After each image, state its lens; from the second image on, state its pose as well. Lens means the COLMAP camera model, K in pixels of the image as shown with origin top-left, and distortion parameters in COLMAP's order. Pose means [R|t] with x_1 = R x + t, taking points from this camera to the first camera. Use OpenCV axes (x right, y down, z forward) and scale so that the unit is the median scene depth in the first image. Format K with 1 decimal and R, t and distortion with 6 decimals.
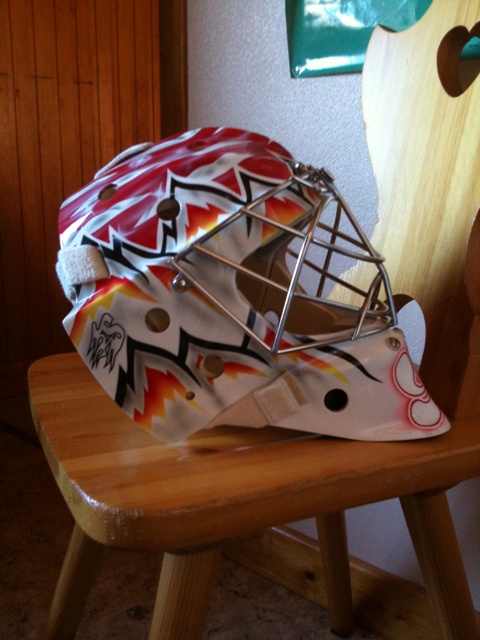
lens RADIAL K [[830.0, 0, 240.0], [0, 830.0, 320.0], [0, 0, 1]] dist [-0.120742, 0.011968]
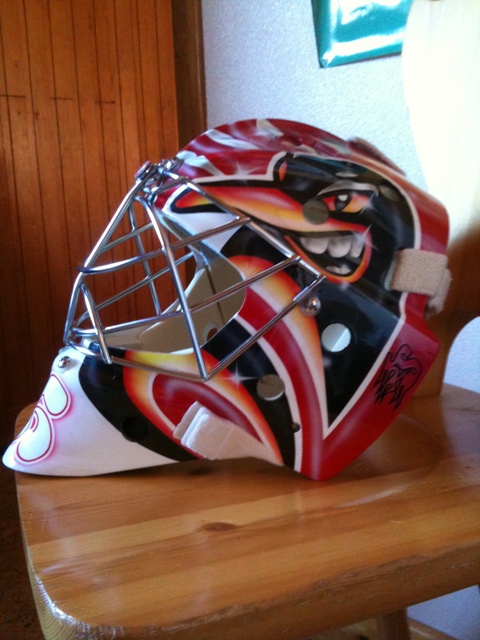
lens RADIAL K [[830.0, 0, 240.0], [0, 830.0, 320.0], [0, 0, 1]] dist [-0.120742, 0.011968]
pose [[0.997891, -0.037759, -0.052803, 0.012583], [0.036219, 0.998899, -0.029832, -0.004081], [0.053871, 0.027857, 0.998159, 0.123064]]
